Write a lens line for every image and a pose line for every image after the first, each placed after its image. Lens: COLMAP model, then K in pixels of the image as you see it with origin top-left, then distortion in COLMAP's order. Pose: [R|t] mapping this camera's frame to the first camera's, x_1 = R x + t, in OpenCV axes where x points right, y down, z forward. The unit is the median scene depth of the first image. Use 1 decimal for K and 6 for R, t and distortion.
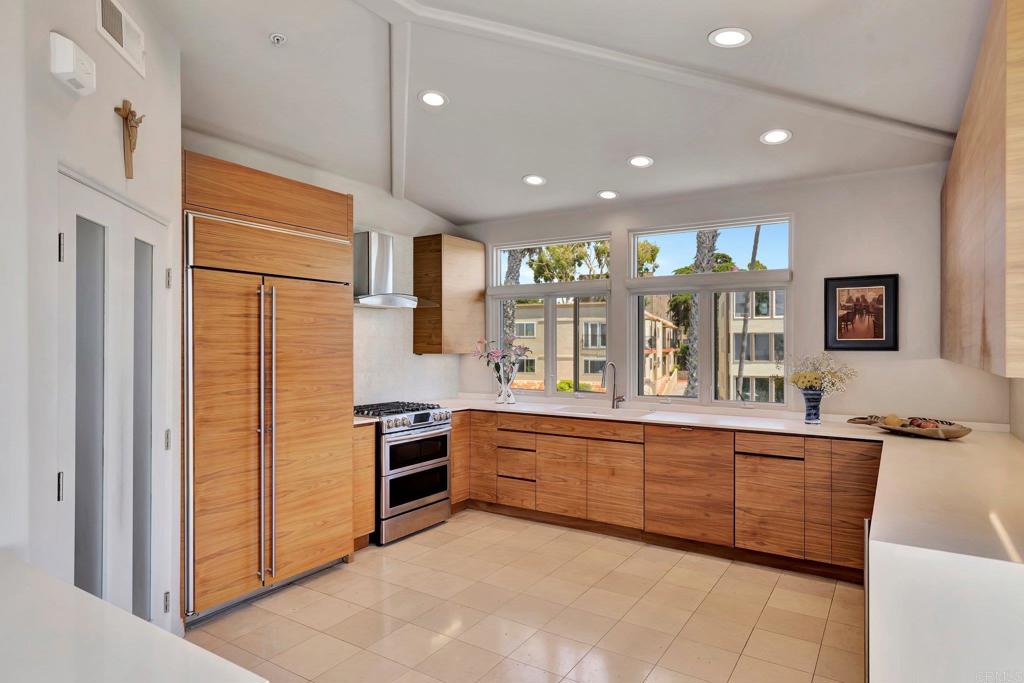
lens RADIAL K [[596.7, 0, 514.9], [0, 596.7, 347.8], [0, 0, 1]] dist [0.015918, -0.000321]
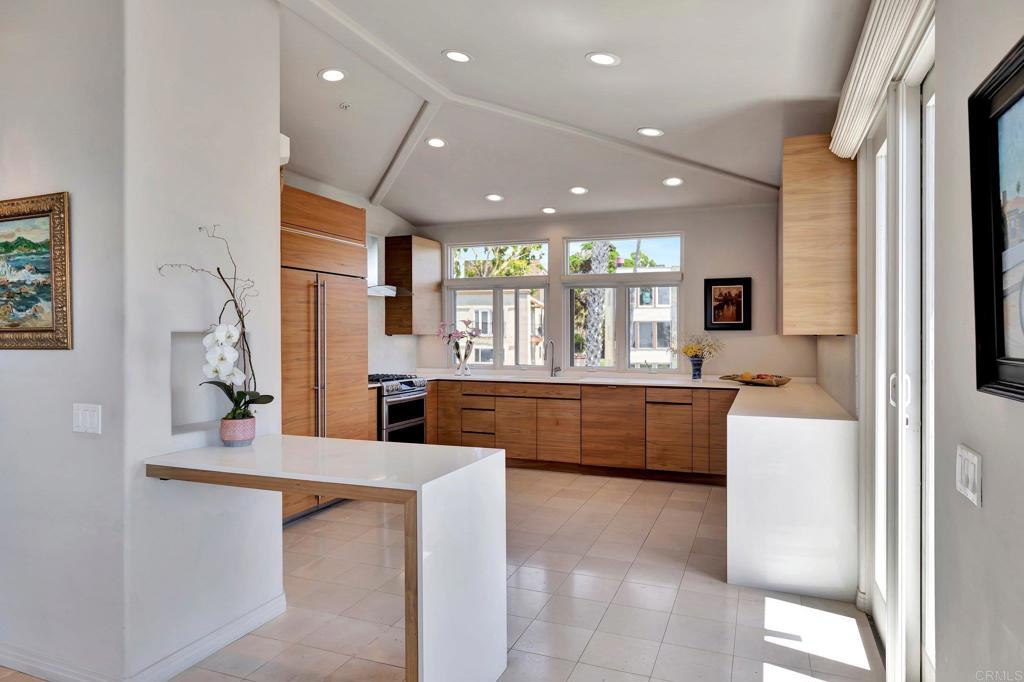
lens RADIAL K [[633.7, 0, 514.6], [0, 633.7, 338.9], [0, 0, 1]] dist [0.004662, 0.000359]
pose [[0.981789, -0.002324, 0.189962, -0.202182], [0.001808, 0.999994, 0.002893, 0.019315], [-0.189968, -0.002497, 0.981787, -0.373961]]
